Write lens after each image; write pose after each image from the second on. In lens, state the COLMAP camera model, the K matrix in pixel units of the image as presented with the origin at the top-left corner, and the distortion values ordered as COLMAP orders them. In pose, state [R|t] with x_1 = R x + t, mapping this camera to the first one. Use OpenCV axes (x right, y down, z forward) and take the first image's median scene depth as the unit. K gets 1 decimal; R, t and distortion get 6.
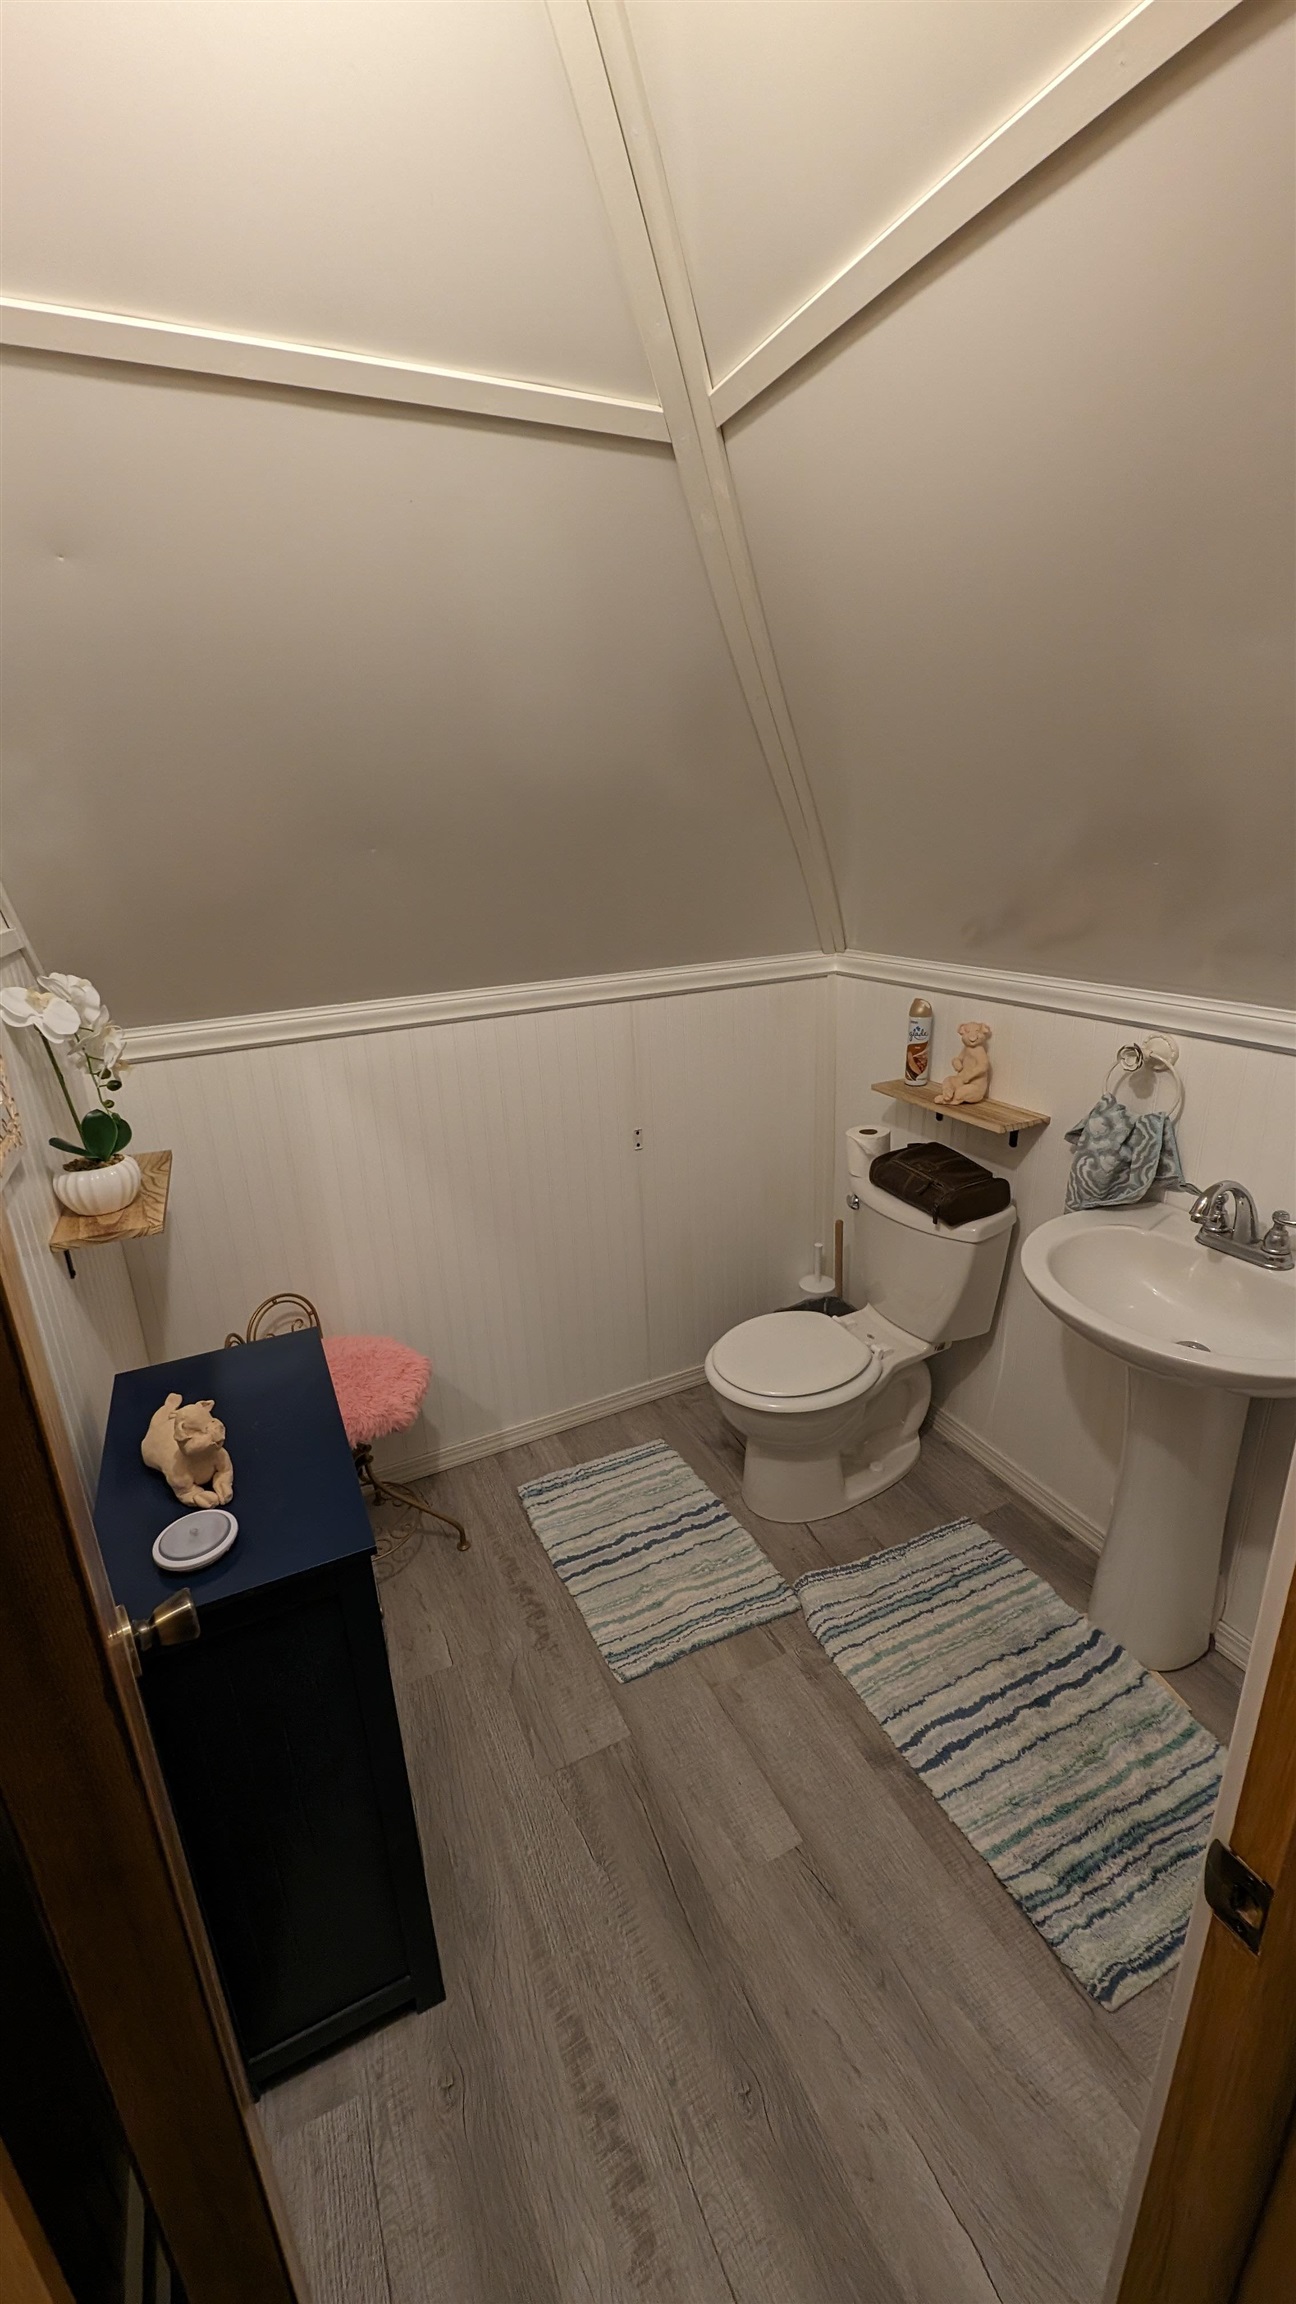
lens RADIAL K [[899.8, 0, 636.0], [0, 899.8, 1151.5], [0, 0, 1]] dist [-0.000887, -0.002471]
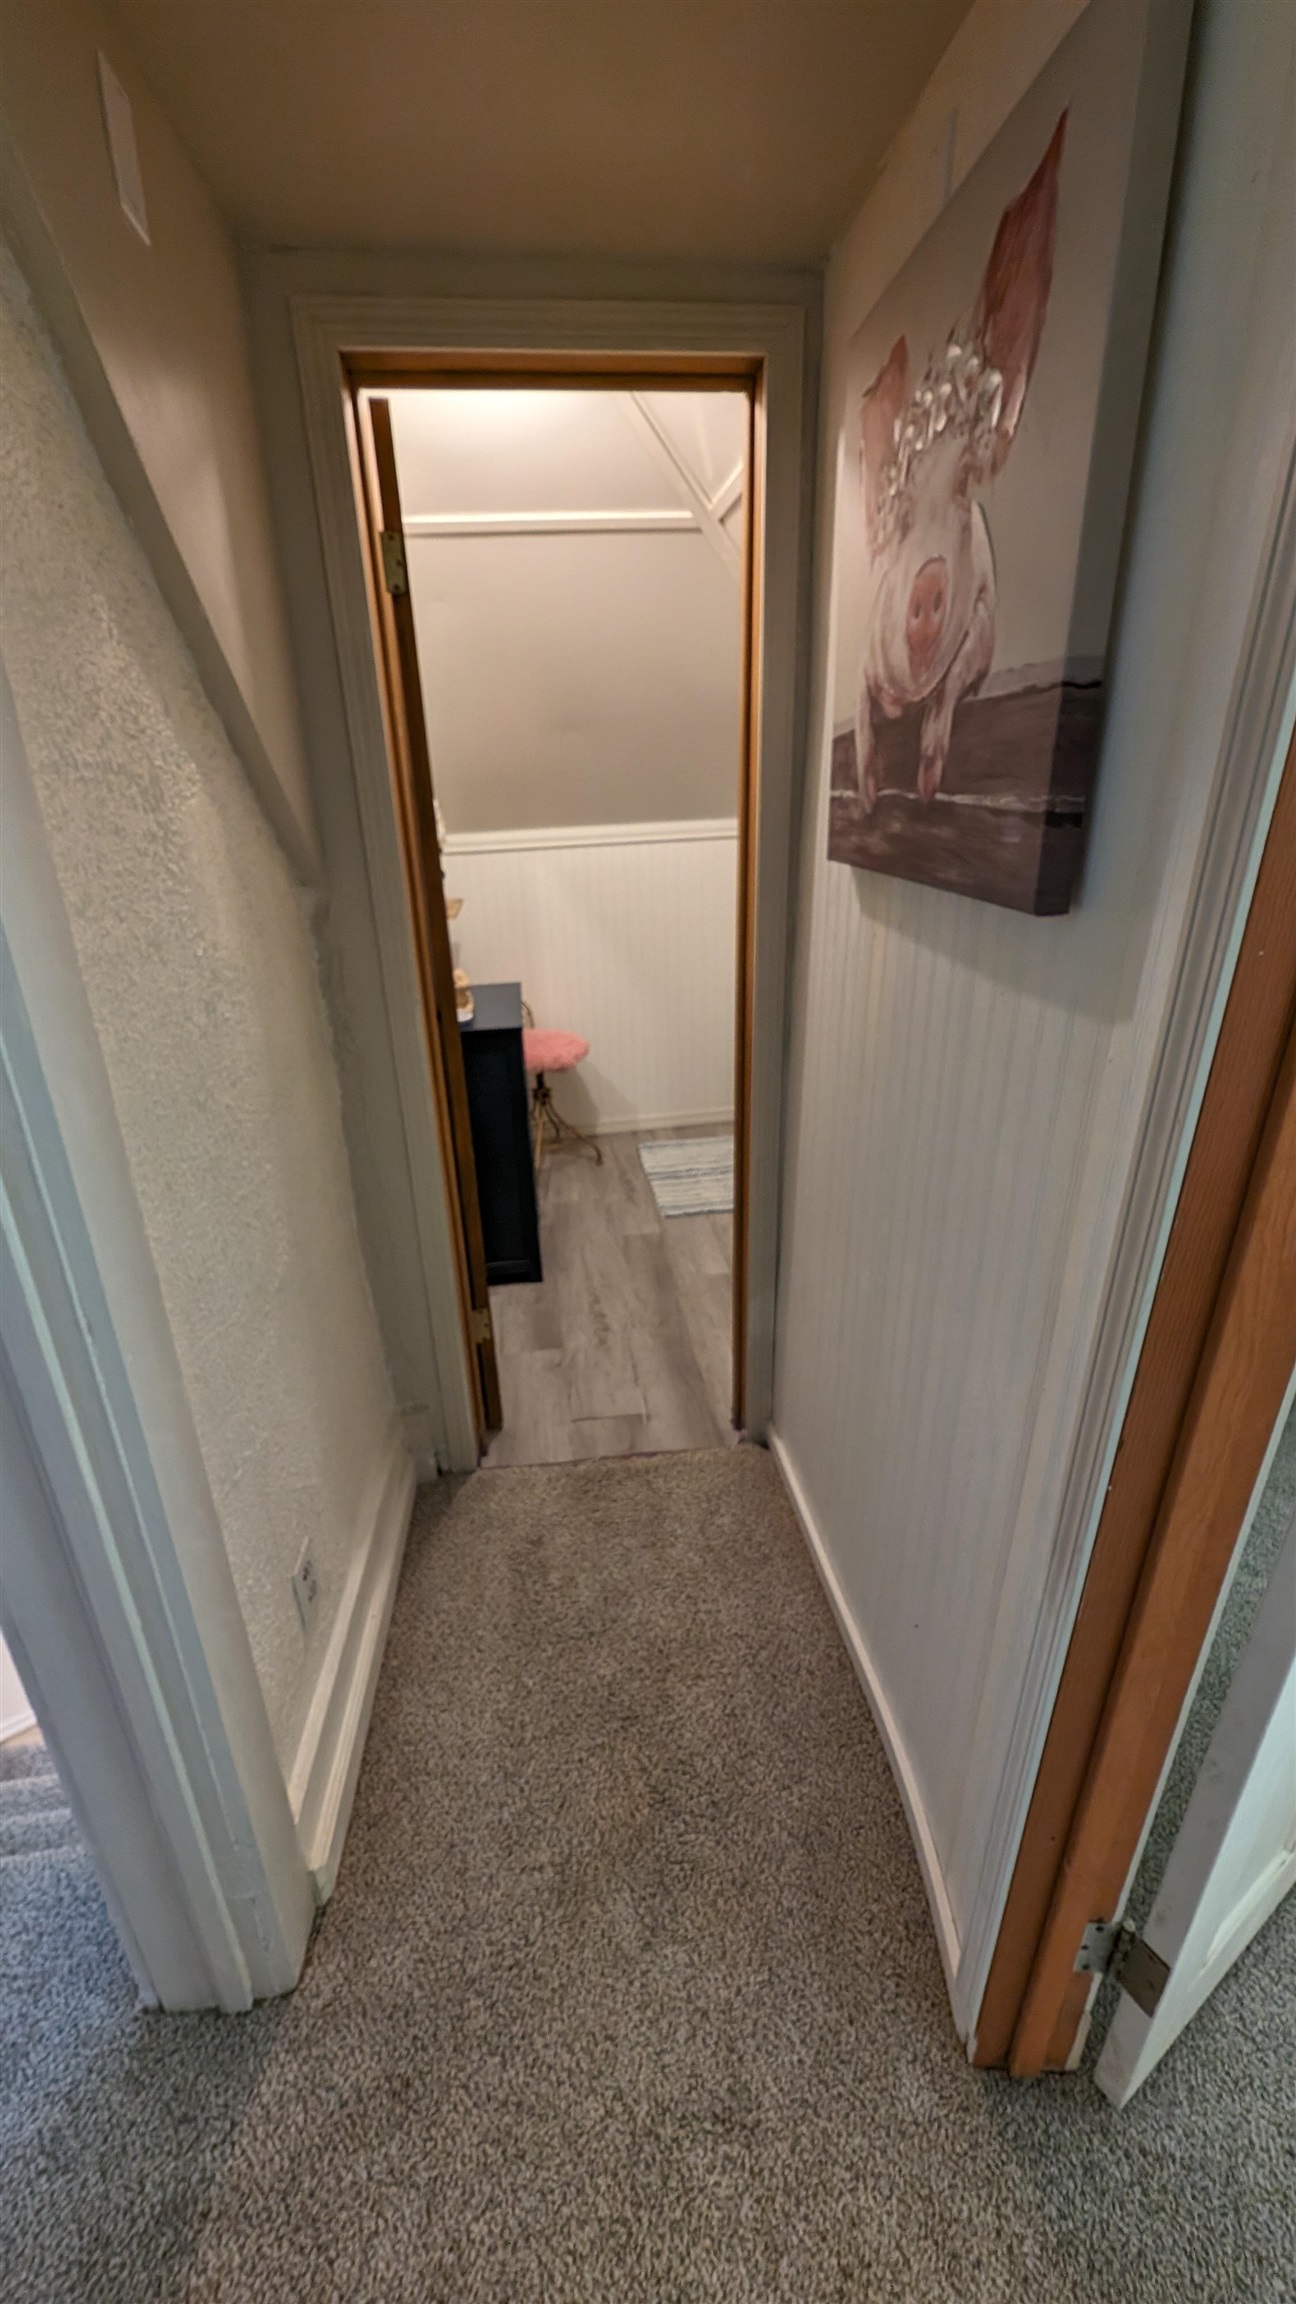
lens RADIAL K [[899.8, 0, 636.0], [0, 899.8, 1151.5], [0, 0, 1]] dist [-0.000887, -0.002471]
pose [[0.952557, 0.127779, -0.276237, 0.431290], [-0.098876, 0.988293, 0.116195, 0.273852], [0.287851, -0.083369, 0.954040, -0.755502]]
